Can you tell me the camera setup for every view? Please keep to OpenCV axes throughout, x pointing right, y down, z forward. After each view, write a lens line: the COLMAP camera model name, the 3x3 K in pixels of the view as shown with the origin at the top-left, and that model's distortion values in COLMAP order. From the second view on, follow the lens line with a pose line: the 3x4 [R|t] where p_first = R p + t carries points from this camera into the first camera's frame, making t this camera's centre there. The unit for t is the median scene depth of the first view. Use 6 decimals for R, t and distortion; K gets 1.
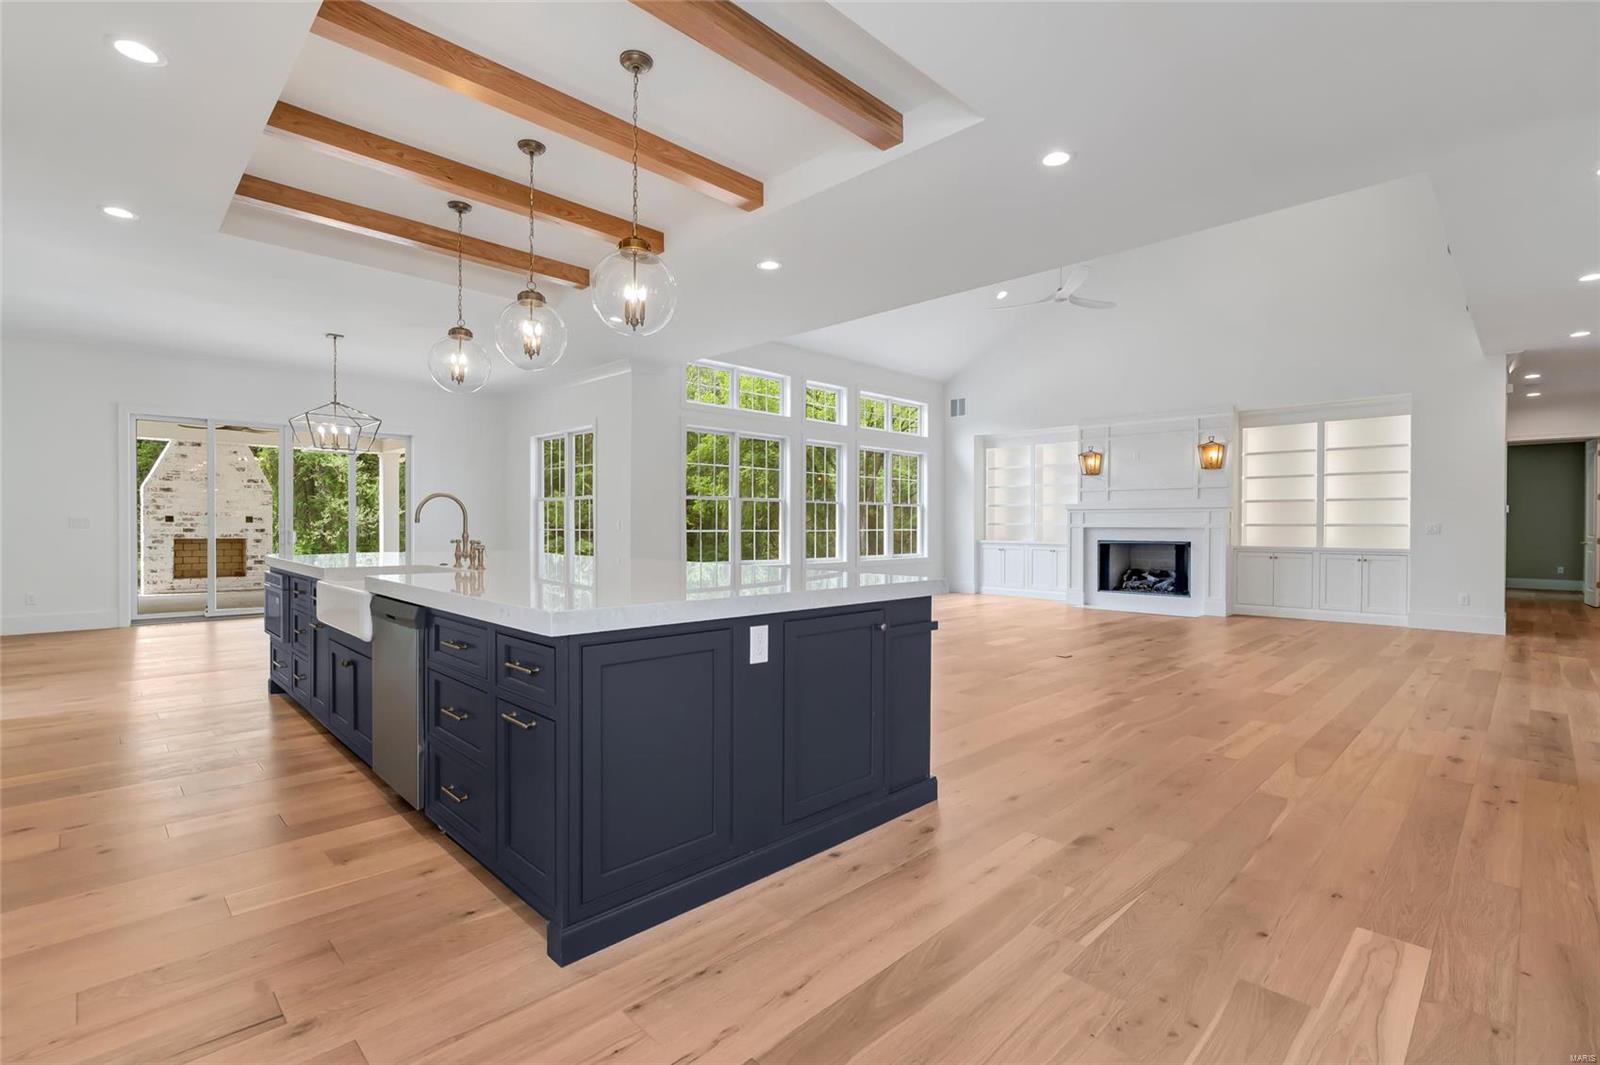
lens RADIAL K [[733.3, 0, 794.9], [0, 733.3, 531.6], [0, 0, 1]] dist [-0.003045, 0.000720]
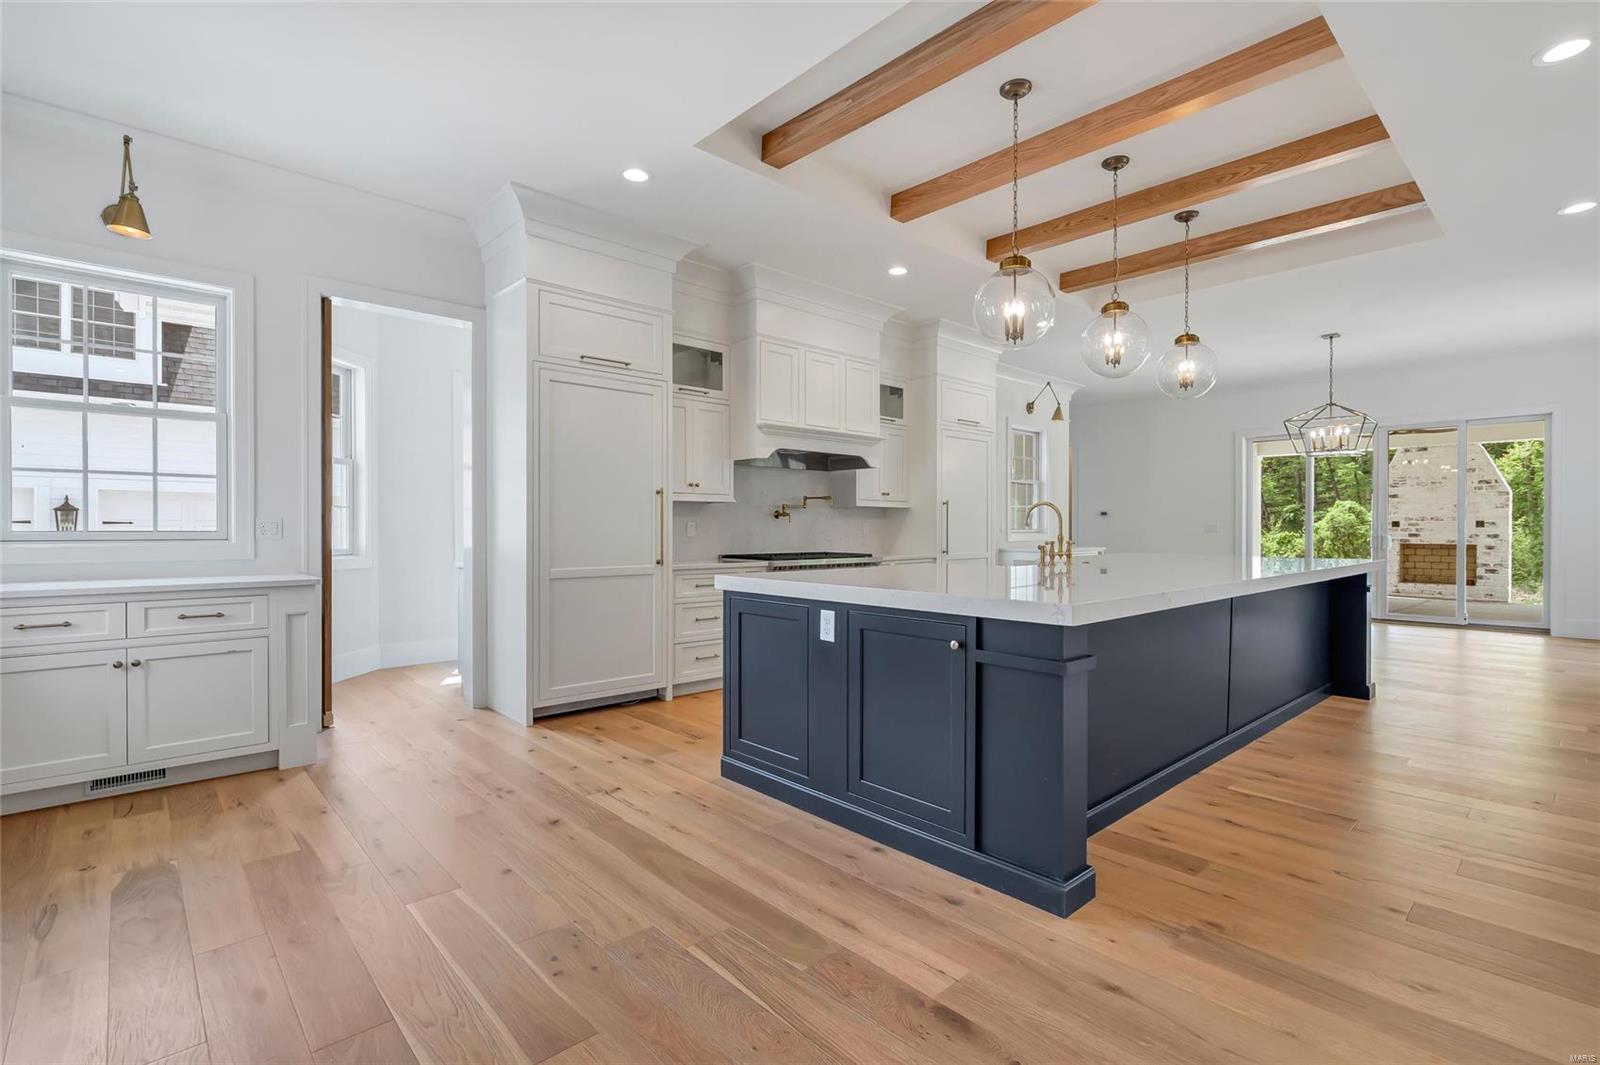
lens RADIAL K [[742.0, 0, 796.9], [0, 742.0, 532.4], [0, 0, 1]] dist [-0.002876, 0.000389]
pose [[-0.037650, 0.002832, -0.999287, 0.694574], [-0.009939, 0.999945, 0.003208, -0.001837], [0.999242, 0.010053, -0.037619, 0.587409]]
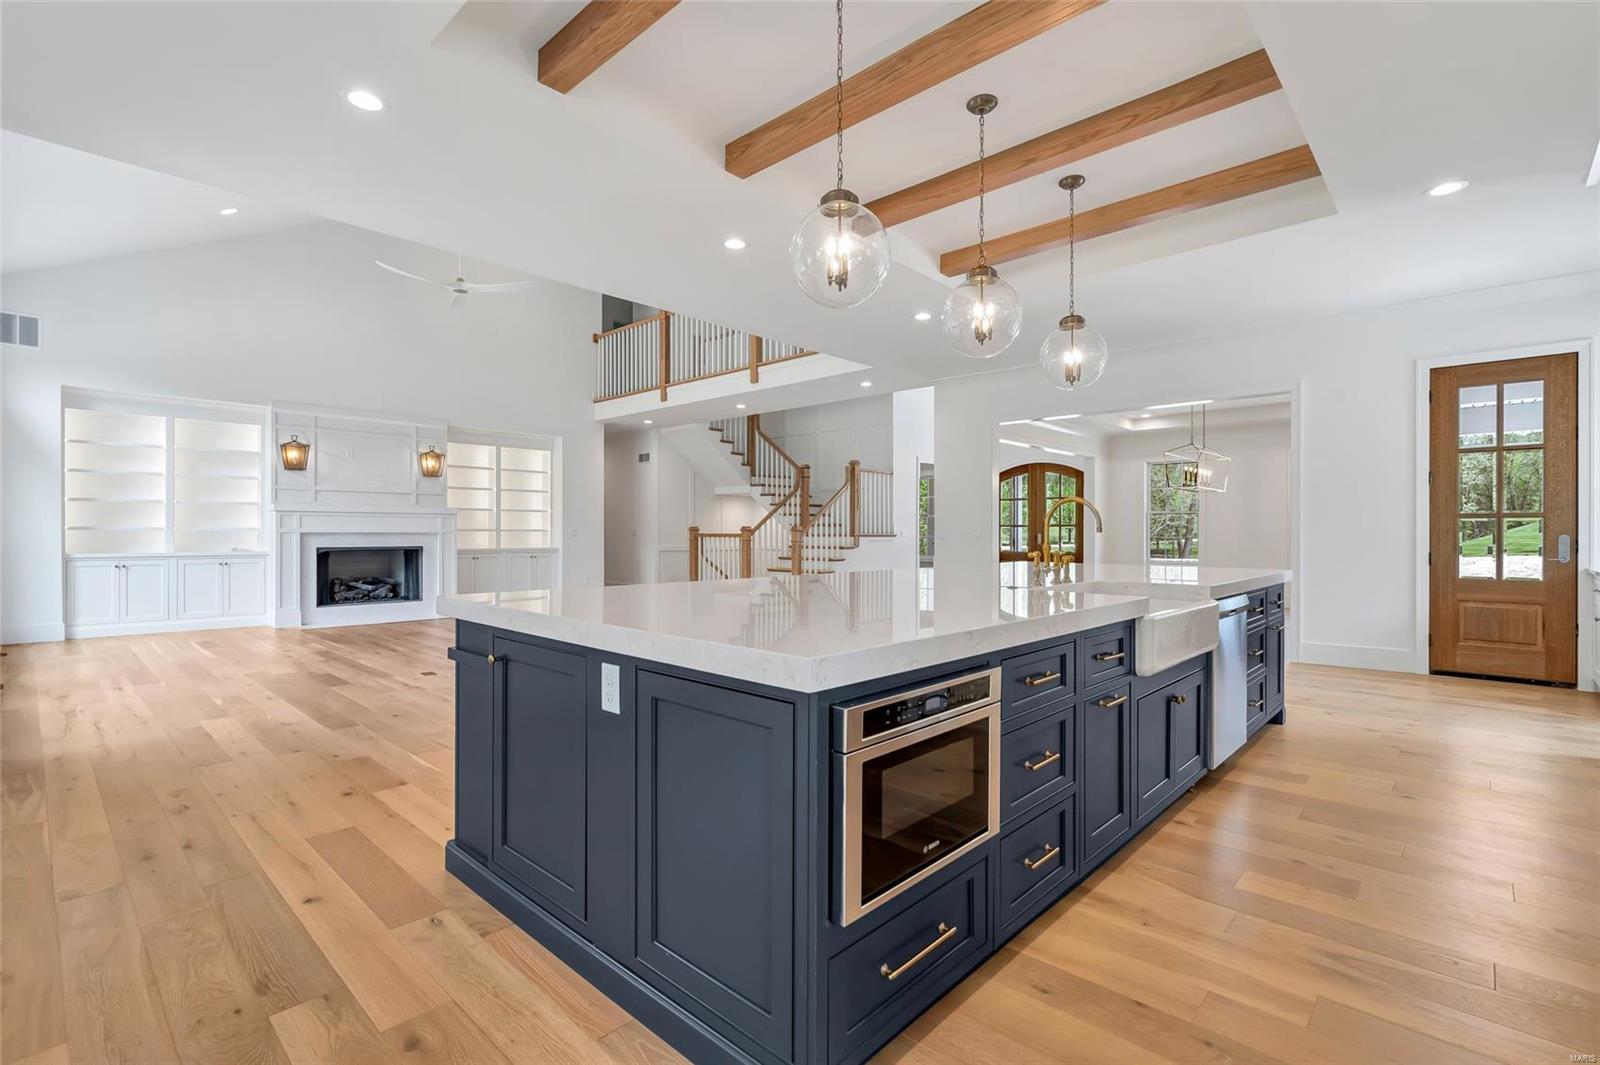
lens RADIAL K [[733.3, 0, 794.9], [0, 733.3, 531.6], [0, 0, 1]] dist [-0.003045, 0.000720]
pose [[-0.036471, -0.001162, 0.999334, -0.479646], [0.009662, 0.999952, 0.001515, -0.003174], [-0.999288, 0.009710, -0.036458, 0.494121]]
